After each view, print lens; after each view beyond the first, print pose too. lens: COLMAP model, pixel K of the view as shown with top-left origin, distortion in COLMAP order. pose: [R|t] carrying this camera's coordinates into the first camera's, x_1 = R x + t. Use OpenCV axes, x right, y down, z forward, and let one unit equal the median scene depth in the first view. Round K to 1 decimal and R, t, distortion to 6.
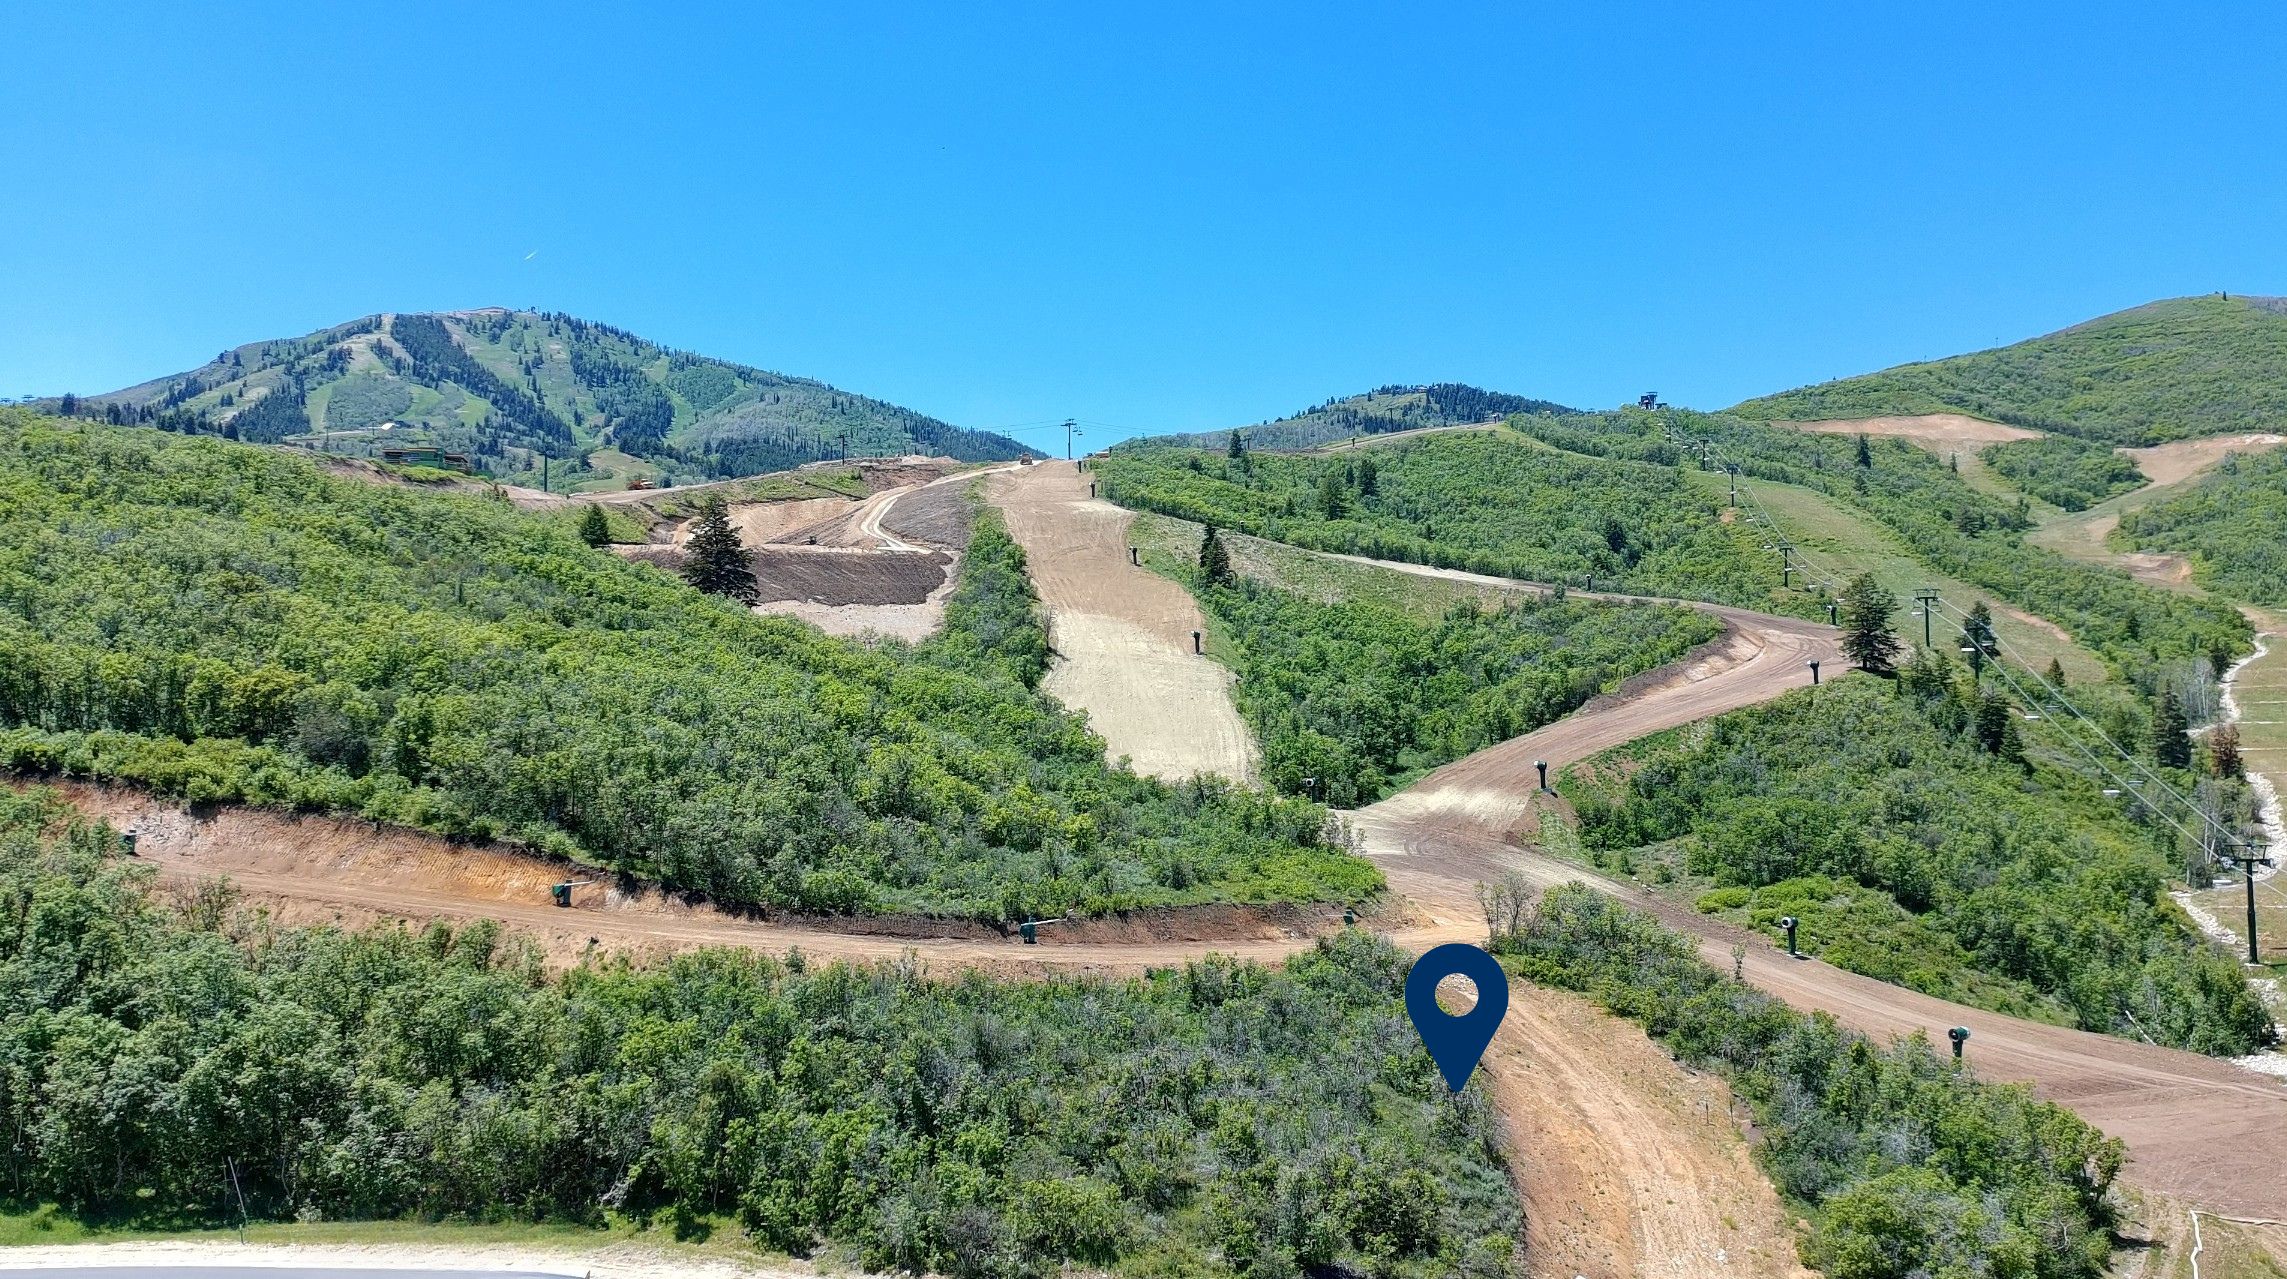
lens RADIAL K [[1778.4, 0, 1158.6], [0, 1778.4, 640.0], [0, 0, 1]] dist [0.080923, -0.104246]
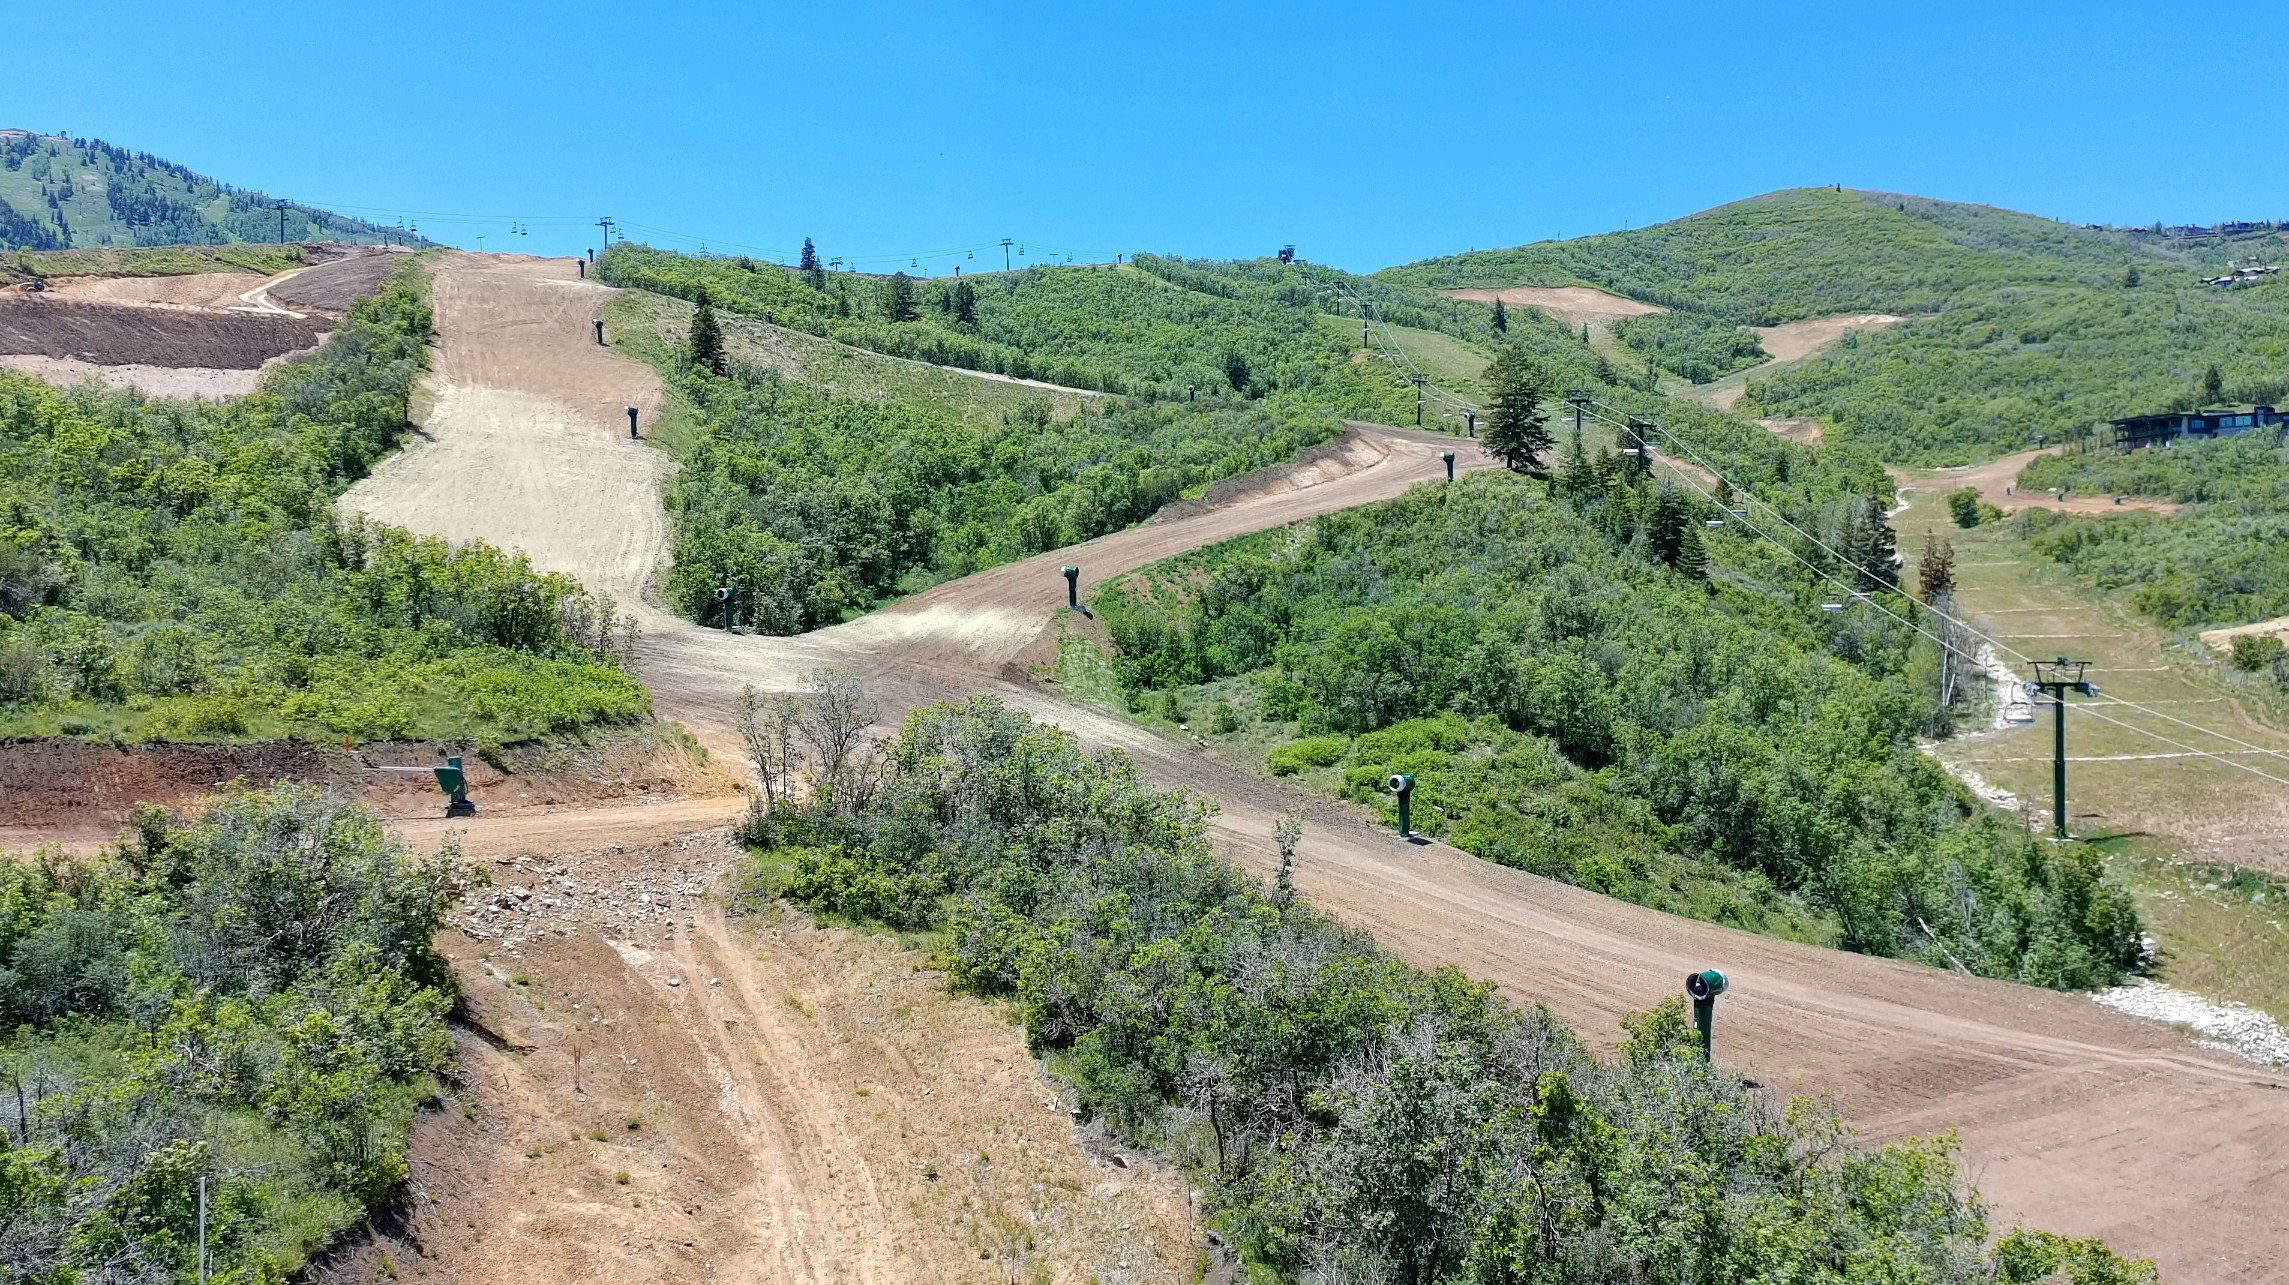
lens RADIAL K [[1789.4, 0, 1144.9], [0, 1789.4, 634.9], [0, 0, 1]] dist [0.070235, -0.066878]
pose [[0.982914, 0.004258, 0.184017, 0.102583], [-0.014480, 0.998423, 0.054240, 0.050193], [-0.183496, -0.055978, 0.981425, 0.281938]]
